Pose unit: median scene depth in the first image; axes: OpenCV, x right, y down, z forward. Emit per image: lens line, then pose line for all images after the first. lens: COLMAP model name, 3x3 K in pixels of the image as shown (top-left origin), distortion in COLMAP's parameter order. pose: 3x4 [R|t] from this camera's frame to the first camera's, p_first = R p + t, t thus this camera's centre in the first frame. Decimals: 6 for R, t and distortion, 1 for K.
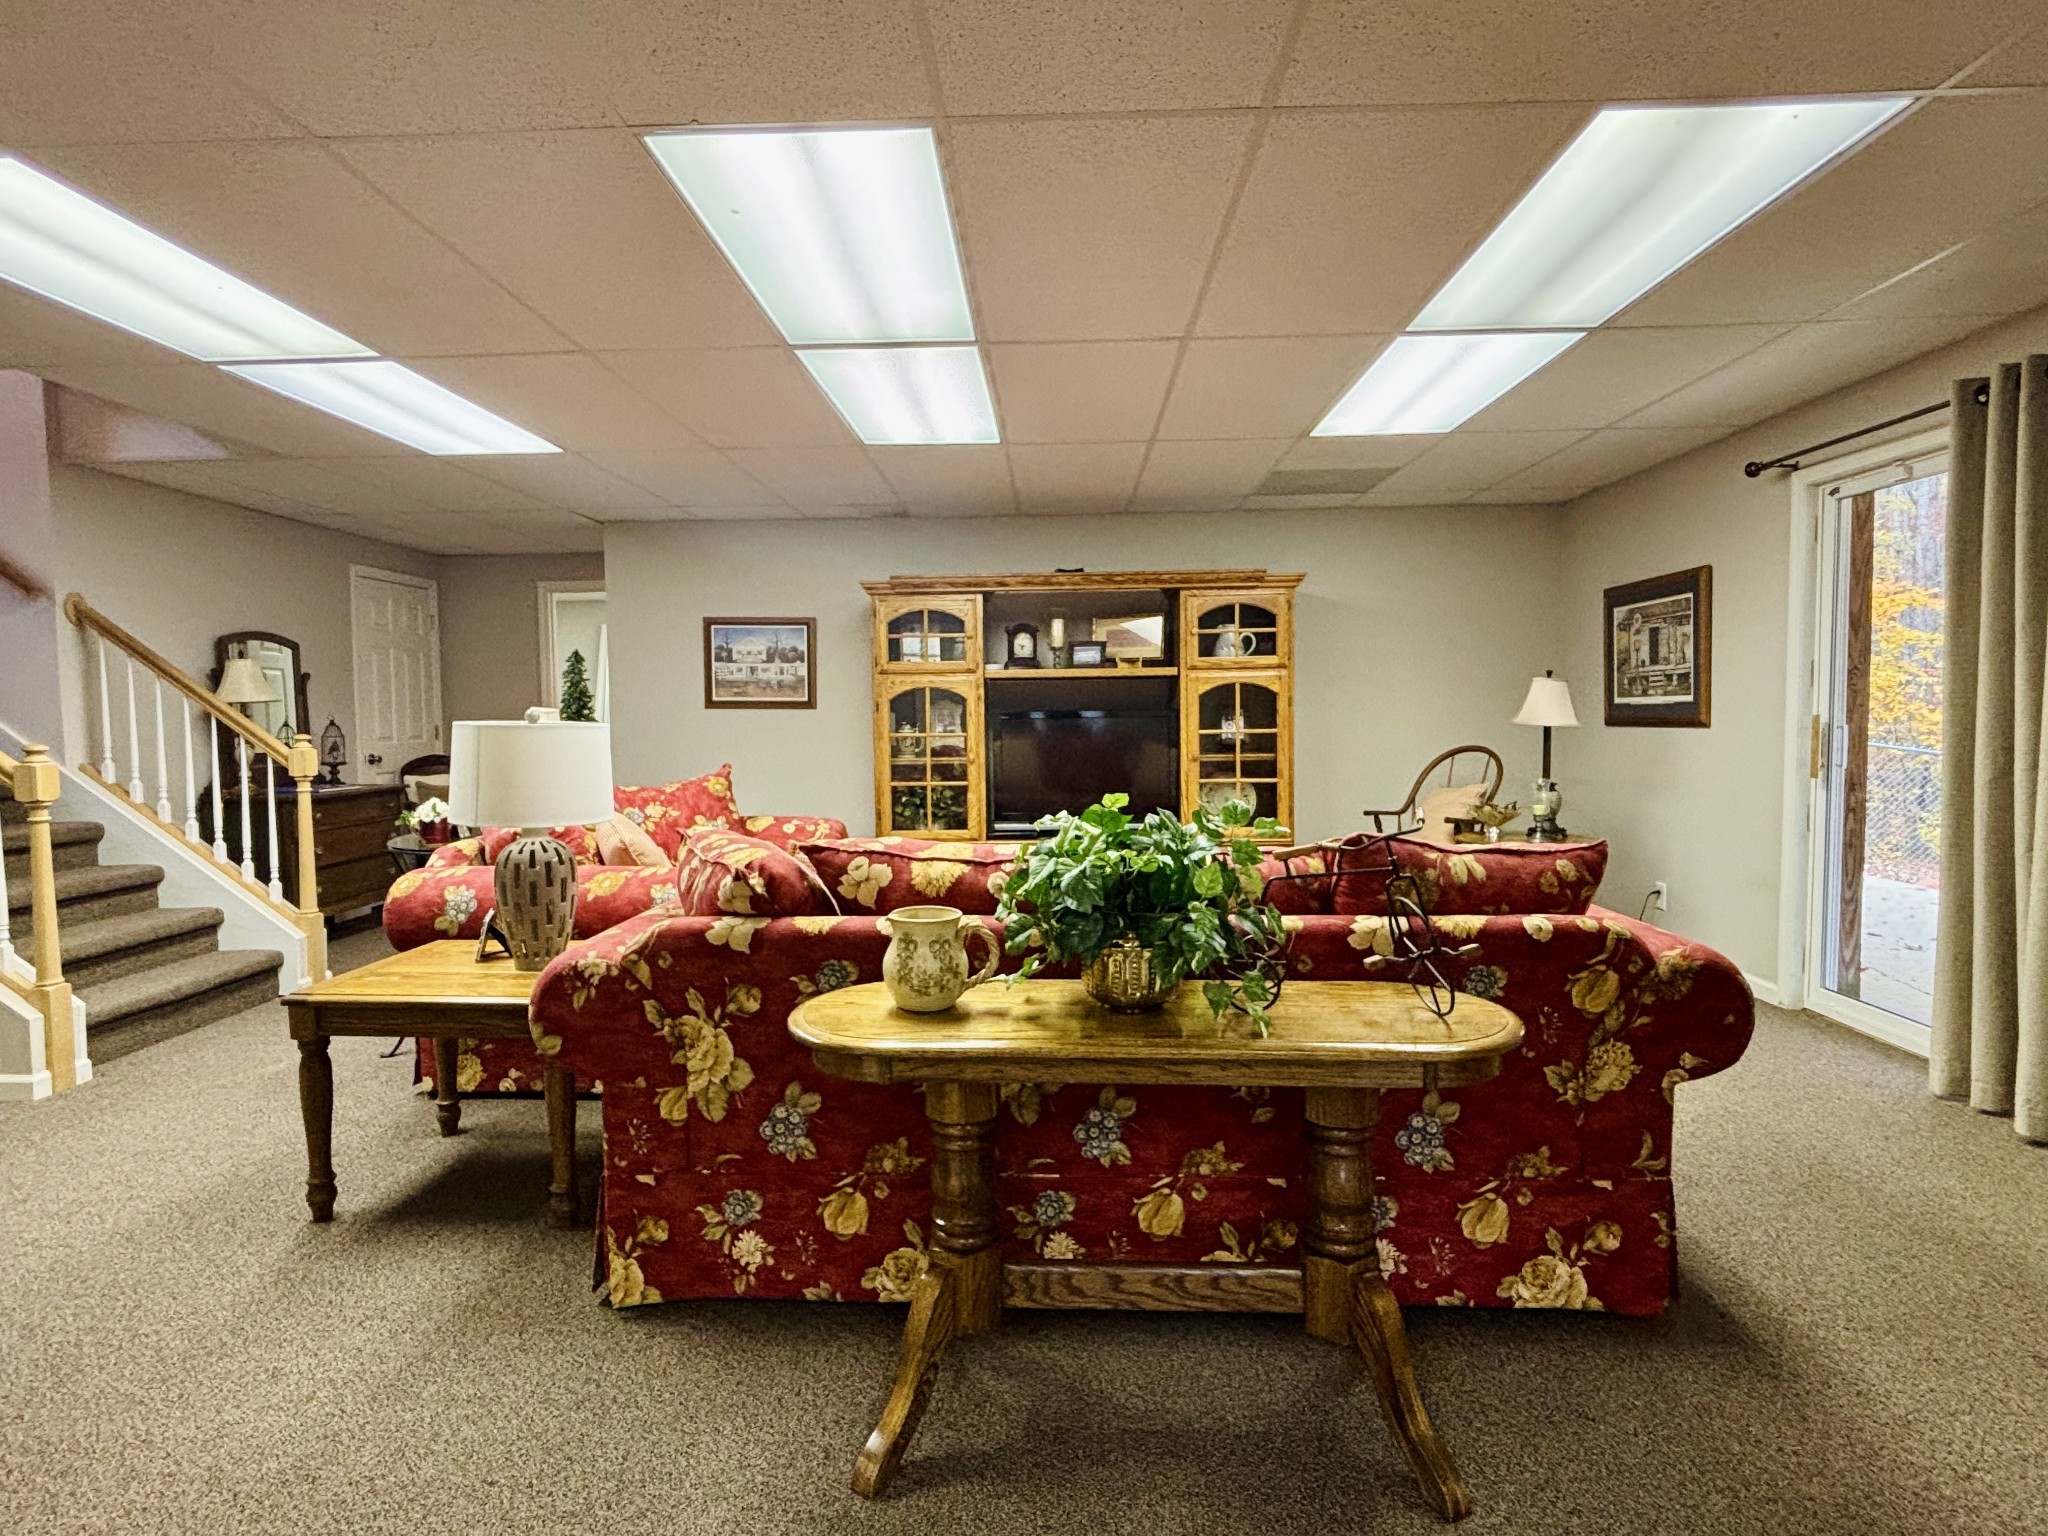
lens RADIAL K [[1027.2, 0, 1026.9], [0, 1027.2, 763.2], [0, 0, 1]] dist [0.026968, -0.029767]
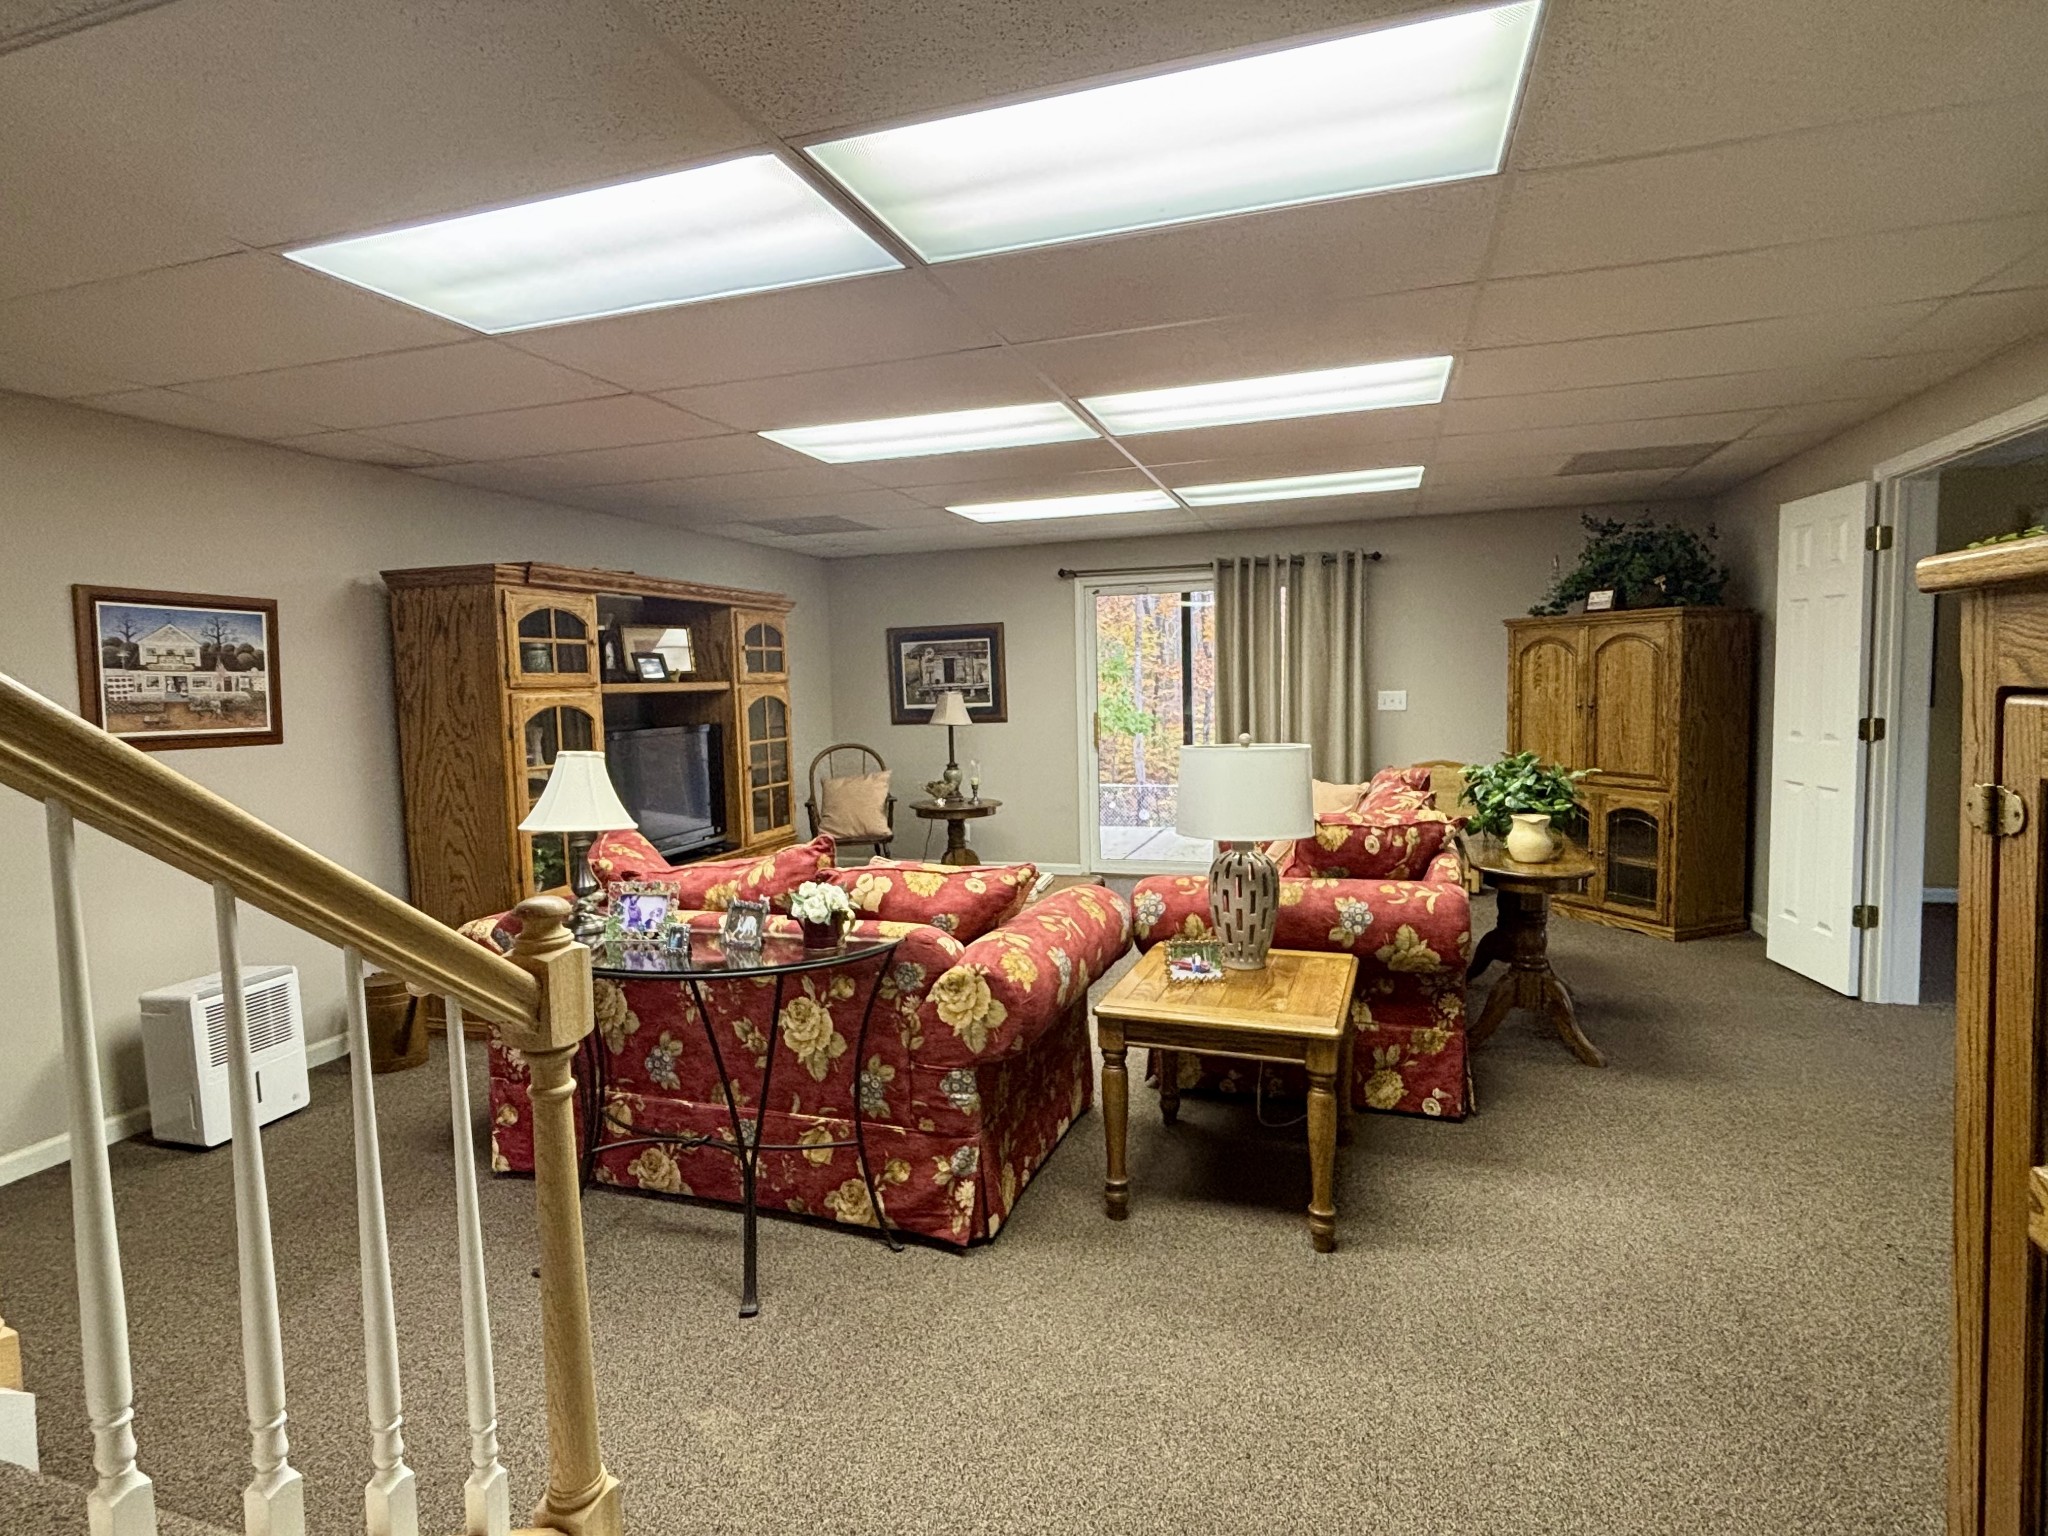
lens RADIAL K [[1027.2, 0, 1026.9], [0, 1027.2, 763.2], [0, 0, 1]] dist [0.026968, -0.029767]
pose [[0.296035, -0.071789, 0.952475, -0.740881], [0.075797, 0.995793, 0.051496, -0.042190], [-0.952165, 0.056950, 0.300231, 0.402743]]
